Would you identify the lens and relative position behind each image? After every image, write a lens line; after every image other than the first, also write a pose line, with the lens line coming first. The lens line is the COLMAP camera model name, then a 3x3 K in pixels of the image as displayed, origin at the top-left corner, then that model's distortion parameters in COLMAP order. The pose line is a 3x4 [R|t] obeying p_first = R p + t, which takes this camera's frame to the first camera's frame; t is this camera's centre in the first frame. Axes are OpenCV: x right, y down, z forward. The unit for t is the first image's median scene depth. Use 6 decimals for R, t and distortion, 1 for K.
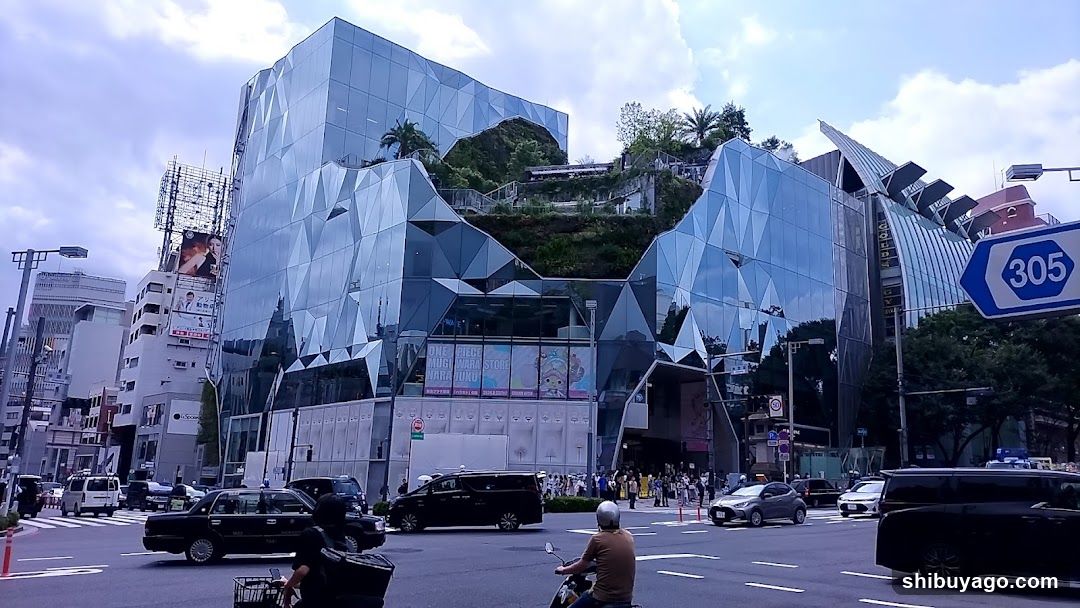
lens RADIAL K [[801.5, 0, 539.9], [0, 801.5, 302.5], [0, 0, 1]] dist [-0.000083, 0.000438]
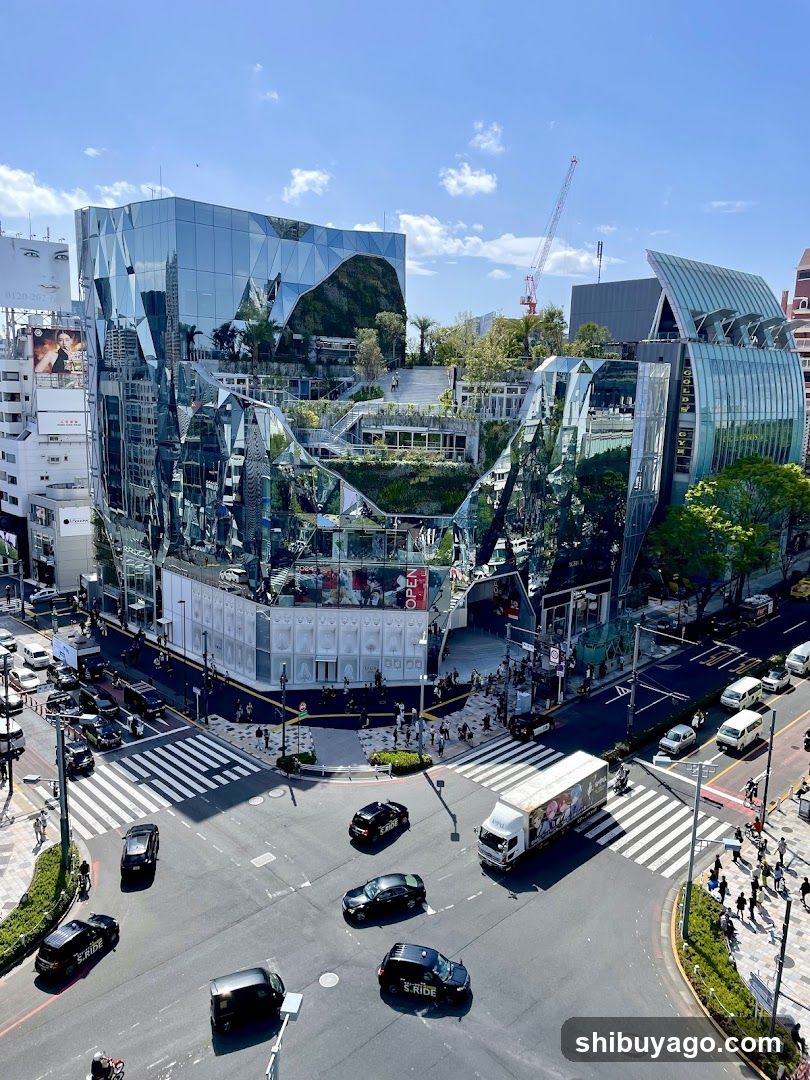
lens RADIAL K [[802.5, 0, 405.4], [0, 802.5, 540.3], [0, 0, 1]] dist [0.013848, 0.003293]
pose [[0.999156, -0.014899, 0.038287, -0.008686], [-0.002008, 0.913104, 0.407722, -0.304054], [-0.041034, -0.407455, 0.912303, -0.088632]]
